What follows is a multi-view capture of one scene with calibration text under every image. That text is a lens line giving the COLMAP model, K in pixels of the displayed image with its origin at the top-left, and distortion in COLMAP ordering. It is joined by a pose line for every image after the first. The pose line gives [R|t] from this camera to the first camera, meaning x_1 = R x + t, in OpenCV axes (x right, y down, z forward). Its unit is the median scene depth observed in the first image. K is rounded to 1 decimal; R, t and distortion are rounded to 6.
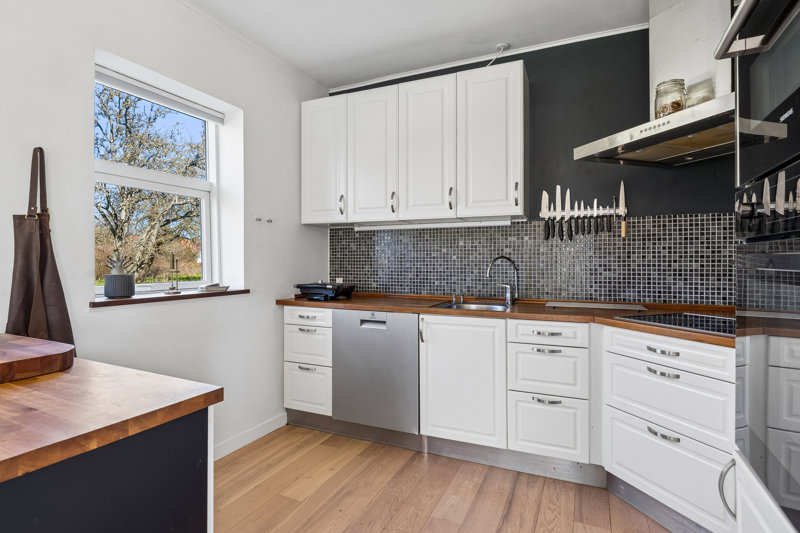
lens RADIAL K [[417.7, 0, 400.0], [0, 417.7, 266.5], [0, 0, 1]] dist [0.000379, -0.000072]
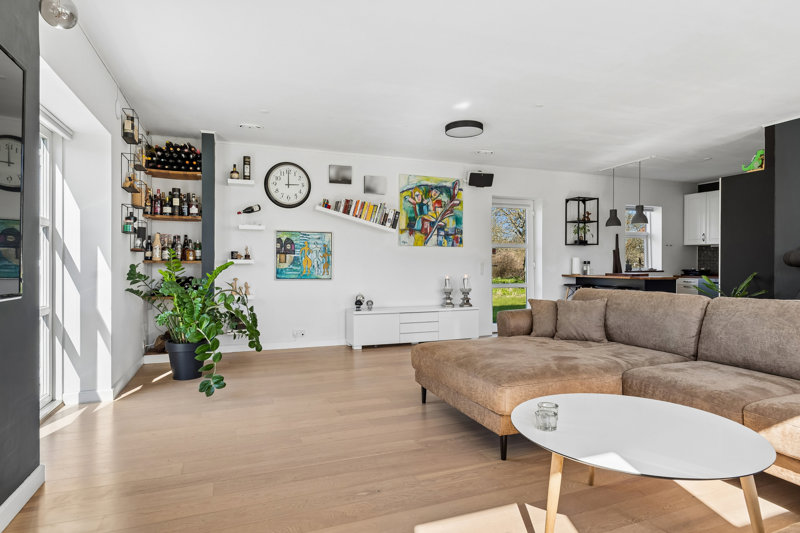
lens RADIAL K [[448.5, 0, 400.0], [0, 448.5, 266.5], [0, 0, 1]] dist [0.000475, 0.000207]
pose [[0.724574, 0.002898, -0.689191, 0.434518], [-0.007525, 0.999965, -0.003707, 0.052289], [0.689156, 0.007873, 0.724570, -2.415776]]
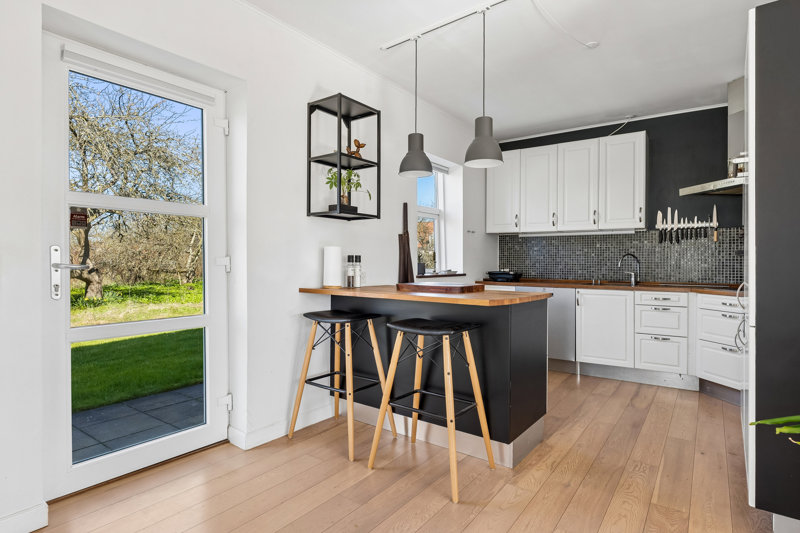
lens RADIAL K [[435.4, 0, 400.0], [0, 435.4, 266.5], [0, 0, 1]] dist [-0.001302, 0.000637]
pose [[0.980960, 0.006428, -0.194101, -0.280693], [-0.006788, 0.999976, -0.001193, 0.030800], [0.194089, 0.002488, 0.980981, -0.763366]]
